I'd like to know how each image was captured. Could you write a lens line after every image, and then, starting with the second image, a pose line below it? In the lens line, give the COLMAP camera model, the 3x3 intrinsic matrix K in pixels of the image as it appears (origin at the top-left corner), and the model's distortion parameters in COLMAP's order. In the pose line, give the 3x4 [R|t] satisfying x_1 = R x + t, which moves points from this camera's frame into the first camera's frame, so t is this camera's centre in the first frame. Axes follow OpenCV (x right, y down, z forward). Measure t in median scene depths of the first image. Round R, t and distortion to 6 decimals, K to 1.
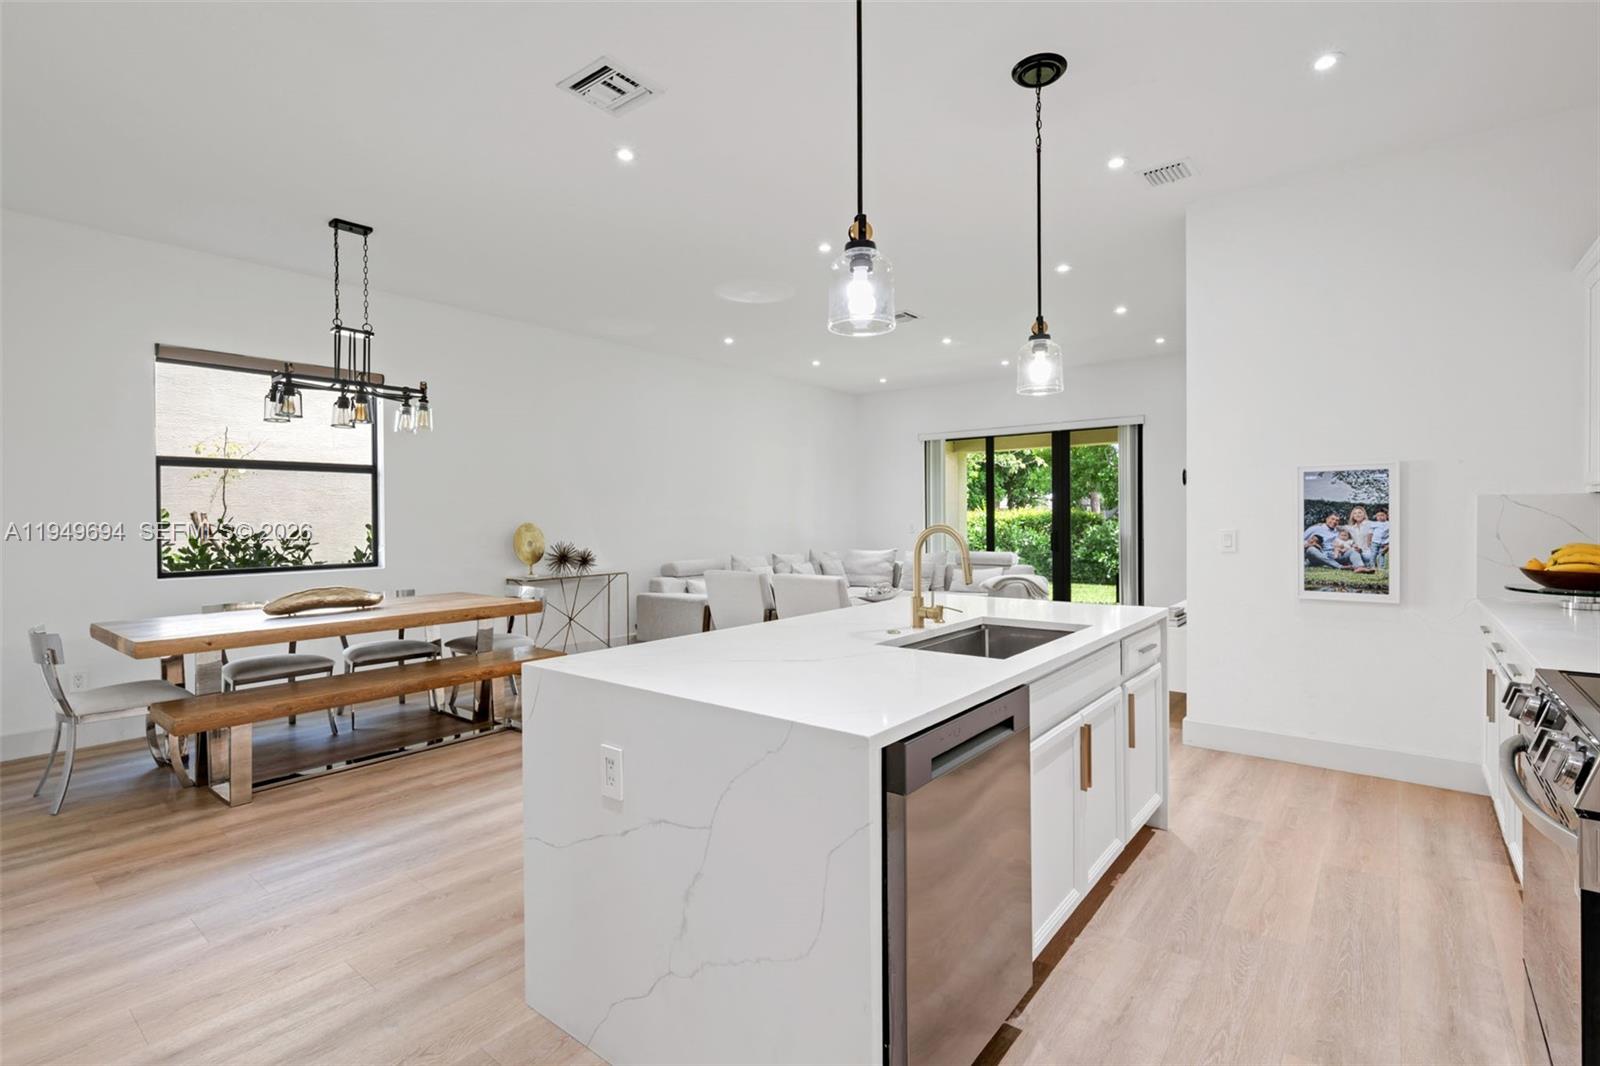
lens RADIAL K [[739.8, 0, 805.0], [0, 739.8, 525.0], [0, 0, 1]] dist [-0.001127, -0.000034]
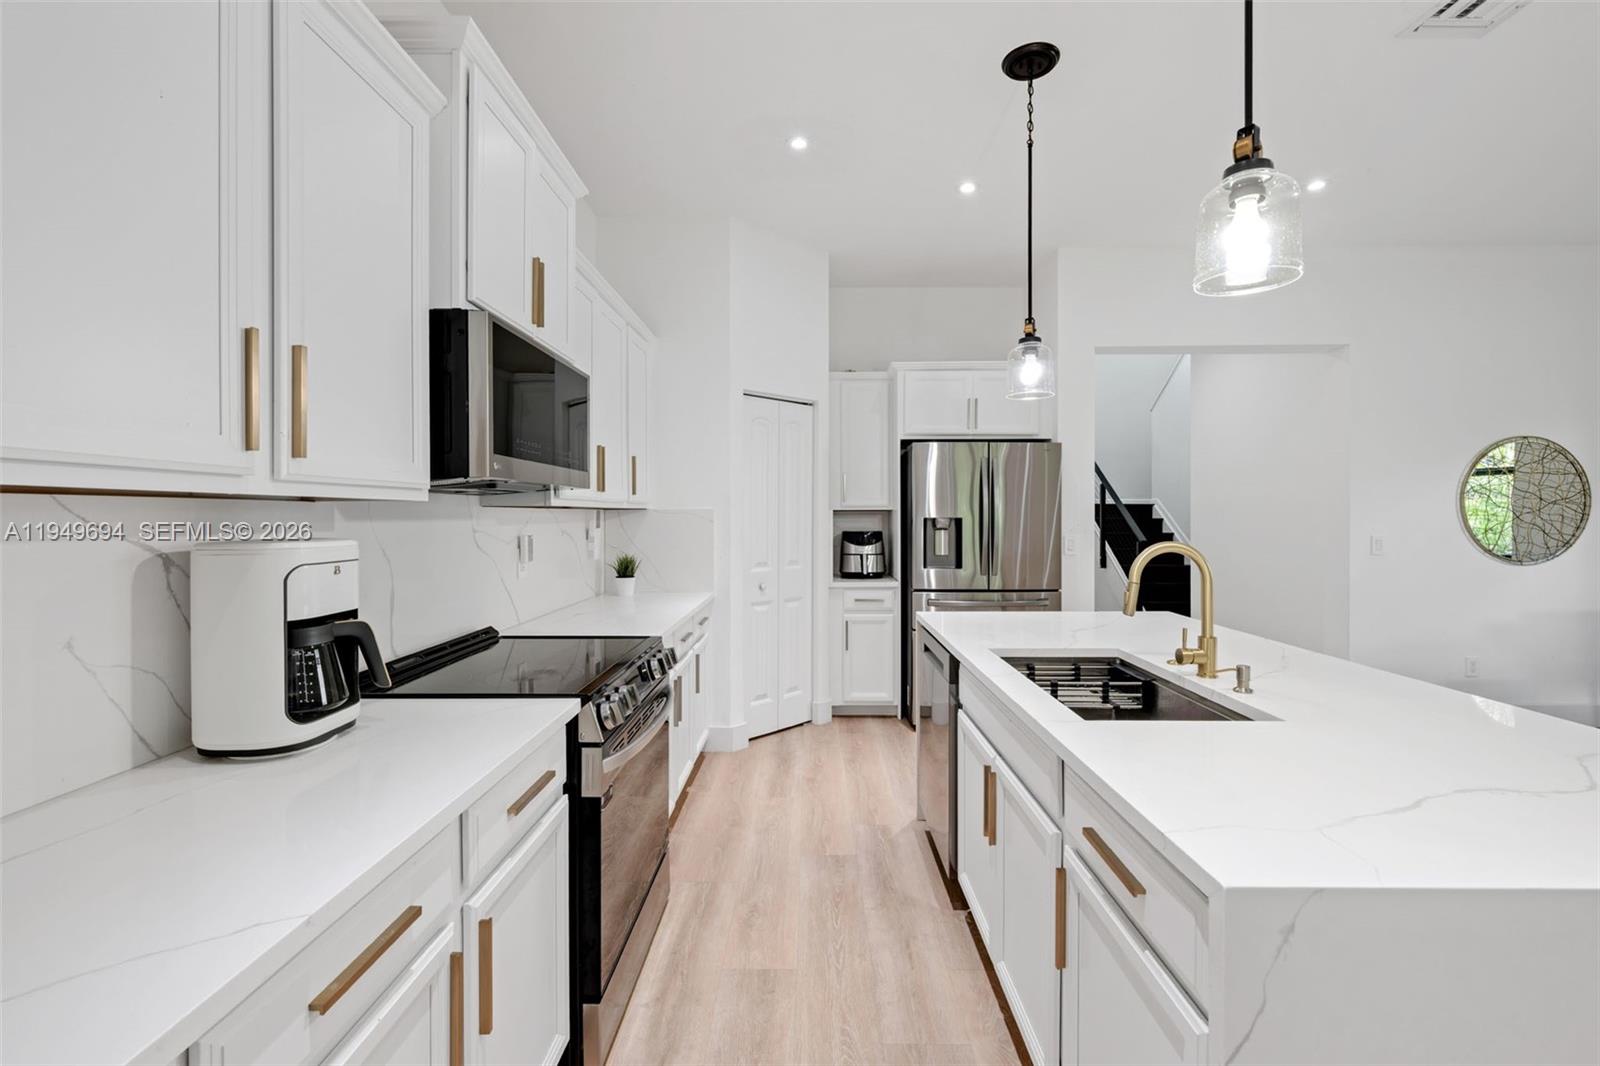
lens RADIAL K [[681.0, 0, 800.6], [0, 681.0, 519.9], [0, 0, 1]] dist [-0.016236, -0.000043]
pose [[-0.789732, 0.014715, -0.613275, 0.668189], [0.002290, 0.999776, 0.021040, -0.026931], [0.613447, 0.015212, -0.789589, 0.951370]]
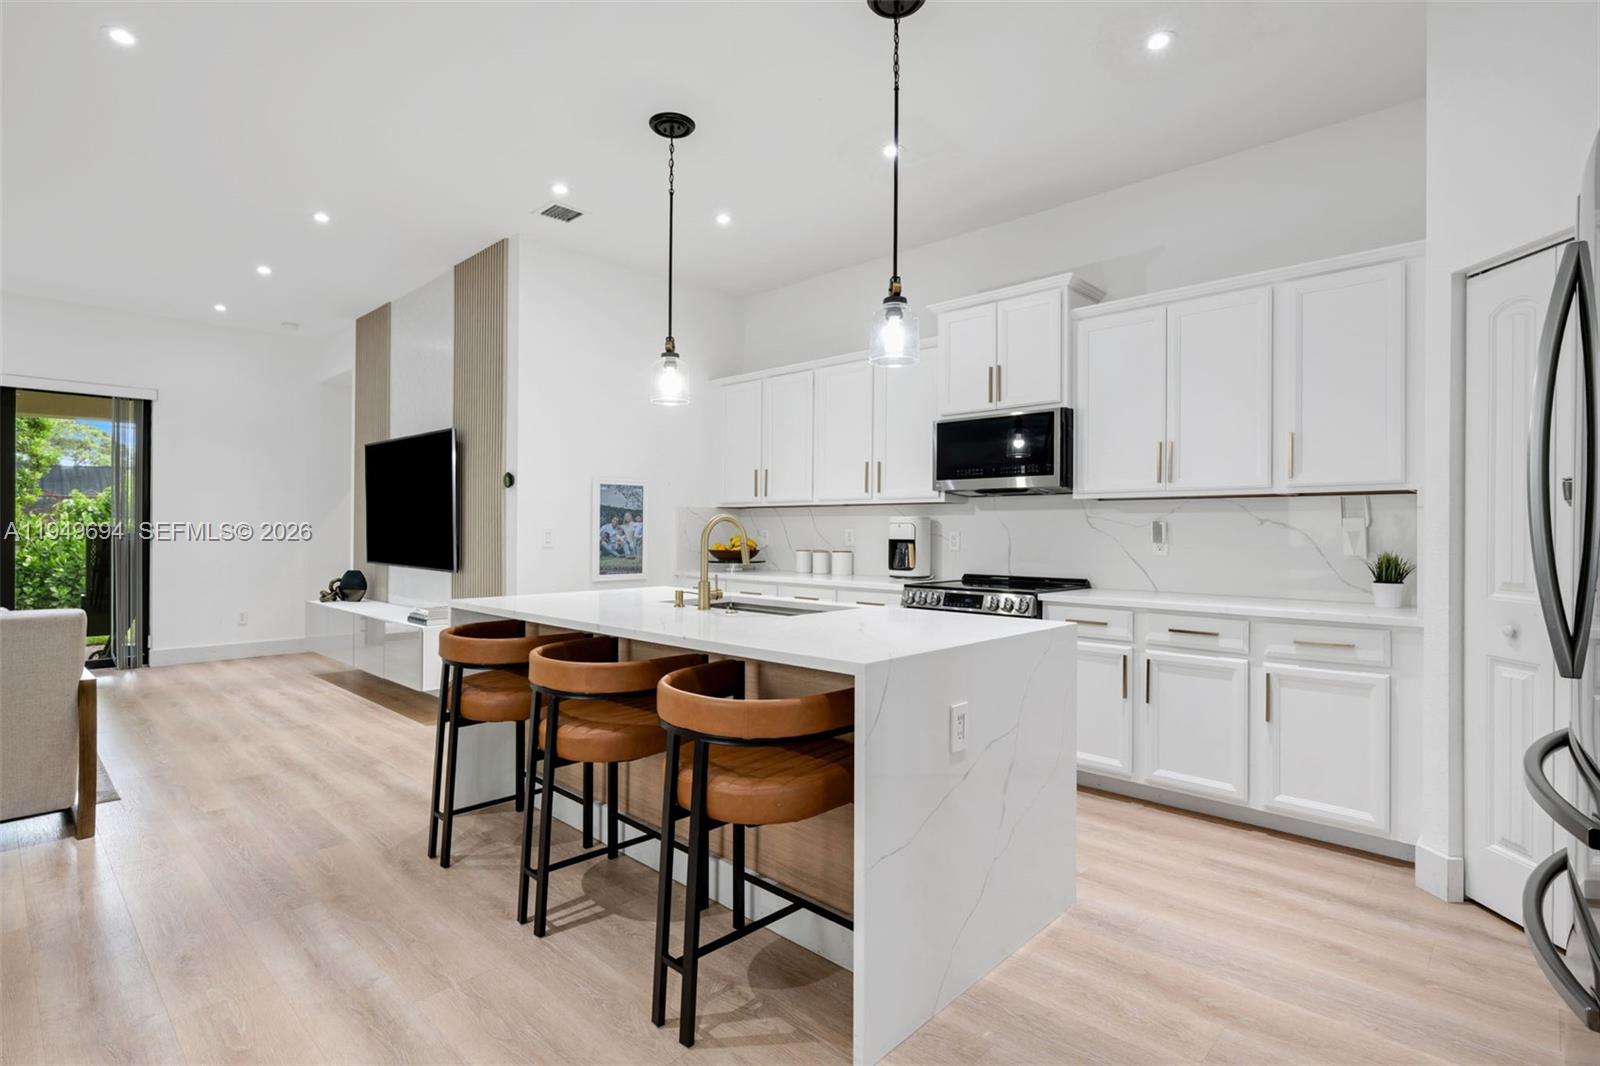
lens RADIAL K [[783.4, 0, 800.0], [0, 783.4, 533.0], [0, 0, 1]] dist [-0.001194, -0.001151]
pose [[0.088981, 0.003281, 0.996028, -0.715605], [0.005509, 0.999978, -0.003786, 0.023817], [-0.996018, 0.005824, 0.088961, 0.560105]]
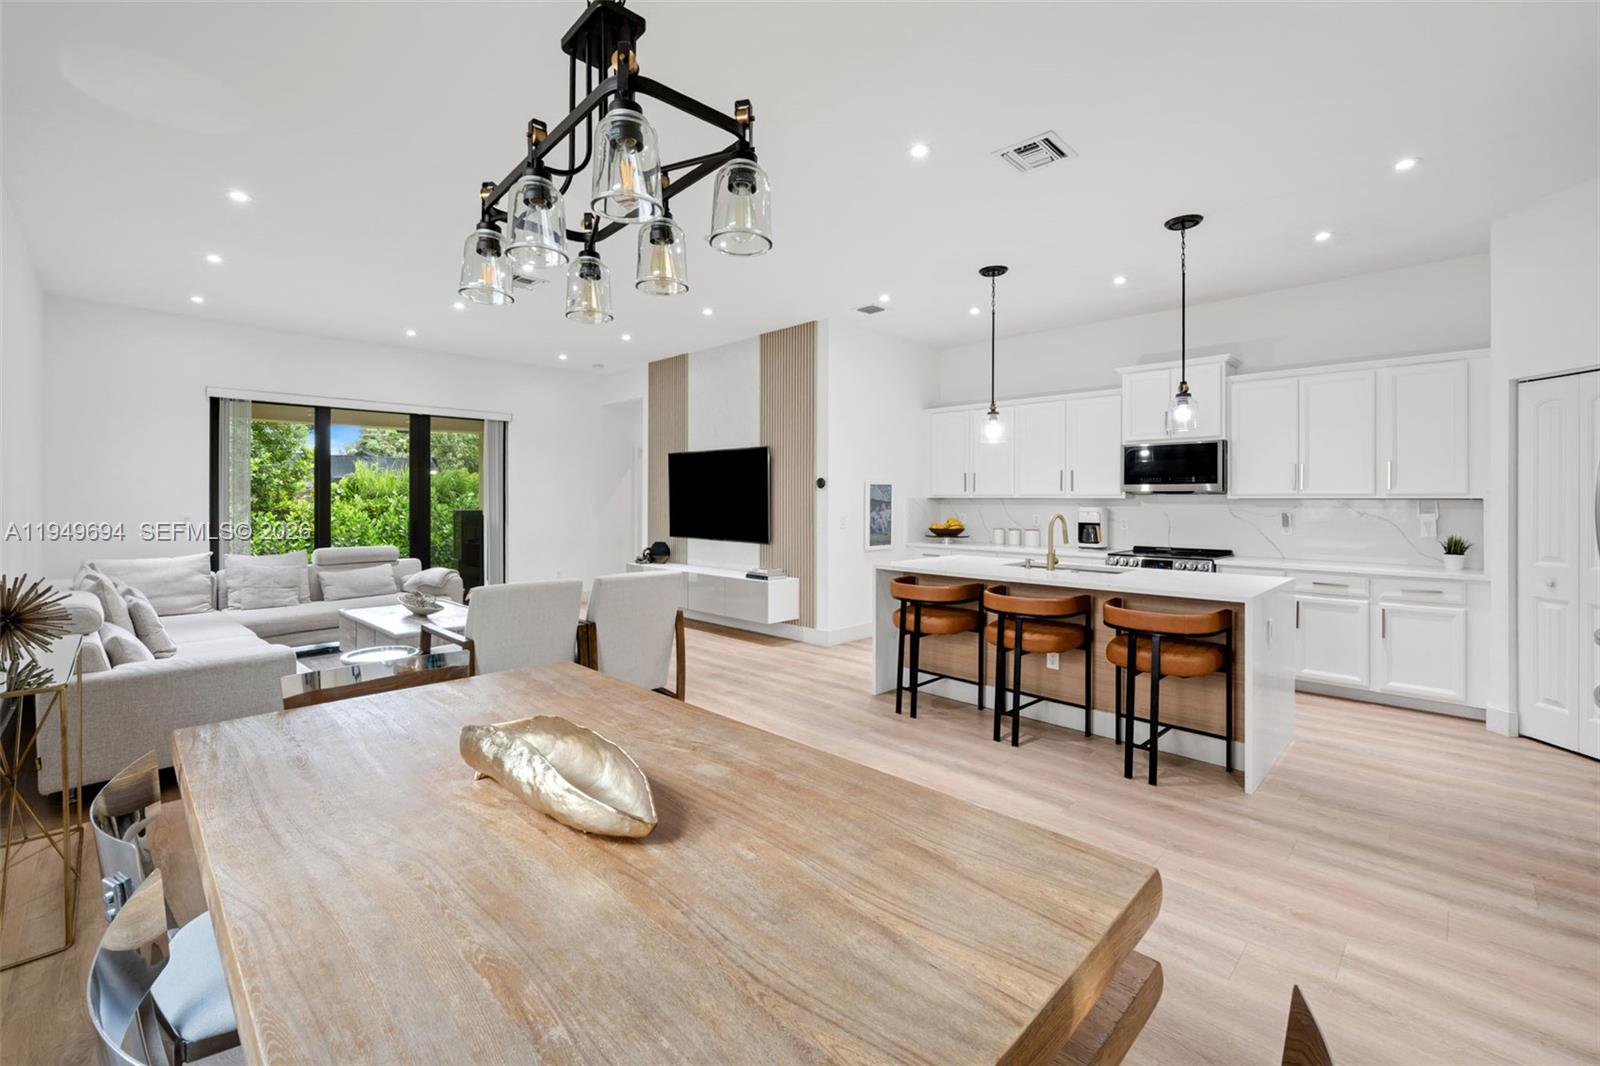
lens RADIAL K [[680.6, 0, 793.8], [0, 680.6, 500.2], [0, 0, 1]] dist [0.000857, 0.000095]
pose [[0.111991, 0.005513, 0.993694, -1.179693], [0.007455, 0.999952, -0.006388, -0.021629], [-0.993681, 0.008124, 0.111944, 1.064979]]
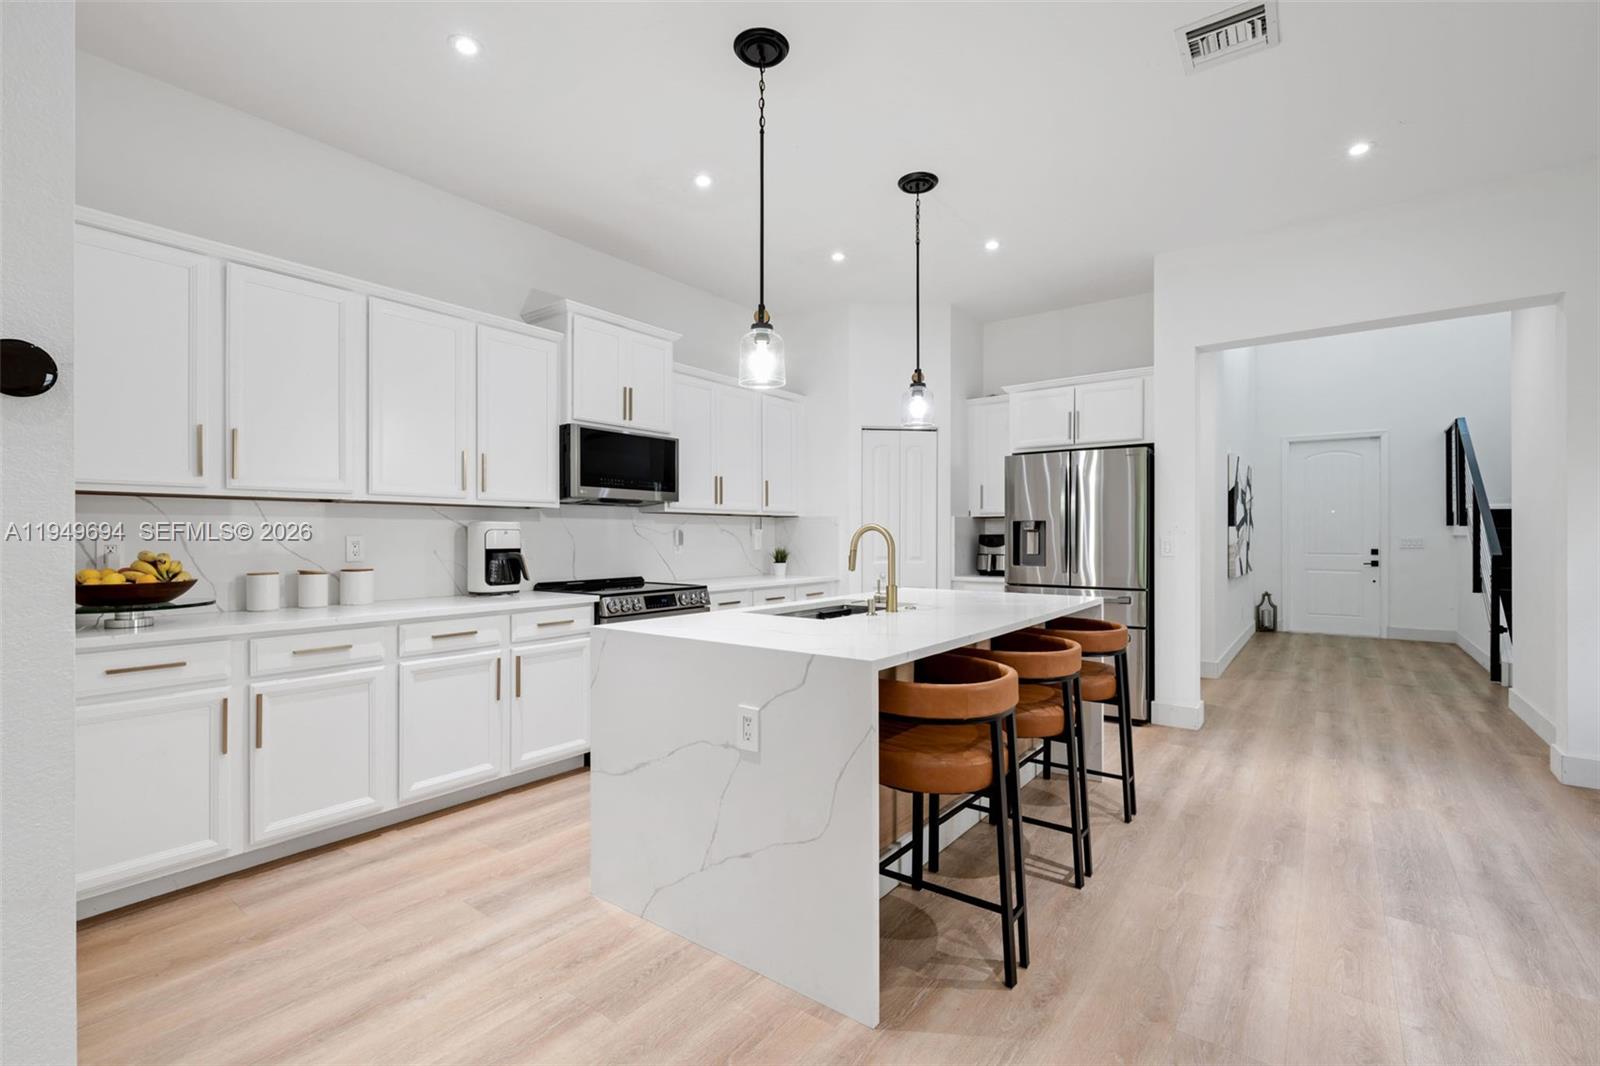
lens RADIAL K [[706.0, 0, 800.0], [0, 706.0, 533.0], [0, 0, 1]] dist [0.001172, 0.000384]
pose [[-0.999612, 0.009355, -0.026221, 0.239707], [0.009169, 0.999932, 0.007192, 0.004273], [0.026286, 0.006949, -0.999630, 1.554022]]
